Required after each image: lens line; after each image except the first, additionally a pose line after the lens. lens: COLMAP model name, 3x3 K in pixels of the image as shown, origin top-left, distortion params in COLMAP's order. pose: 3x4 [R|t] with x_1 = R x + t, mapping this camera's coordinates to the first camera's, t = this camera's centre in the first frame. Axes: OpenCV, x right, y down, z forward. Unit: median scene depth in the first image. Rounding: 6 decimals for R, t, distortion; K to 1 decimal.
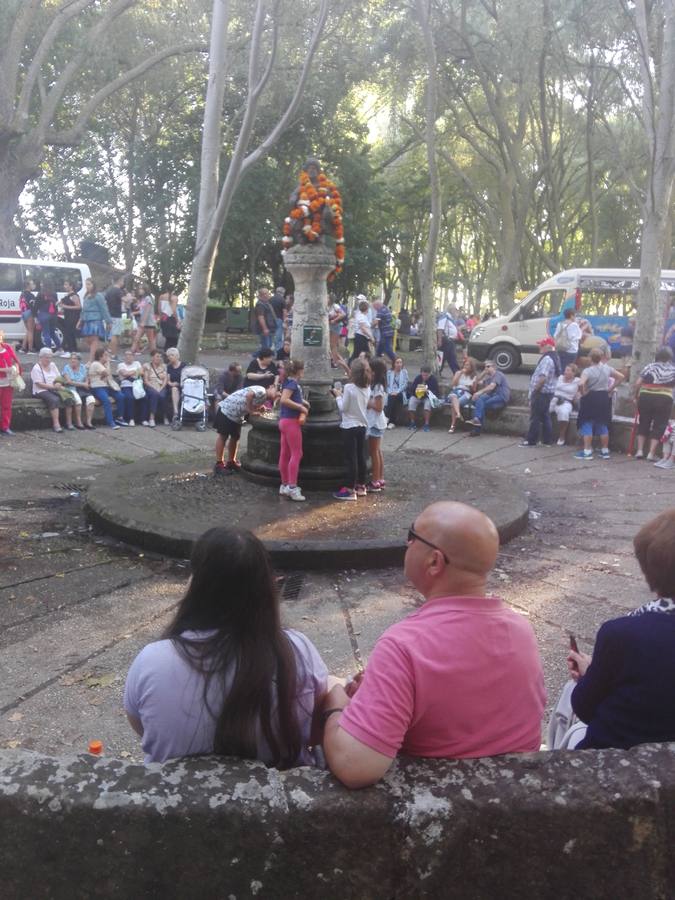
lens RADIAL K [[695.6, 0, 337.5], [0, 695.6, 450.0], [0, 0, 1]] dist [0.007220, 0.001041]
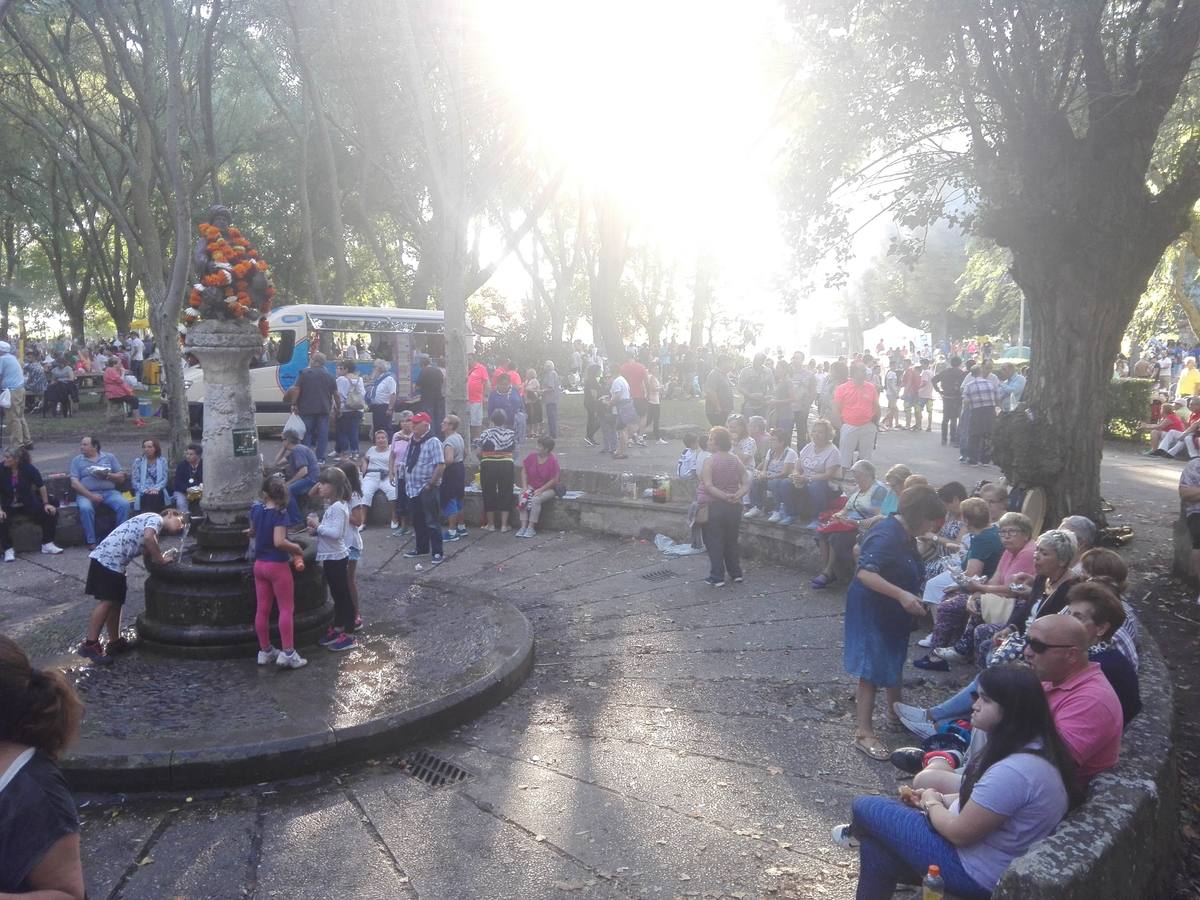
lens RADIAL K [[927.5, 0, 600.0], [0, 927.5, 450.0], [0, 0, 1]] dist [0.007220, 0.001041]
pose [[0.703787, -0.094884, 0.704046, -0.476523], [0.140010, 0.990129, -0.006519, -0.098932], [-0.696478, 0.103162, 0.710124, 0.042233]]
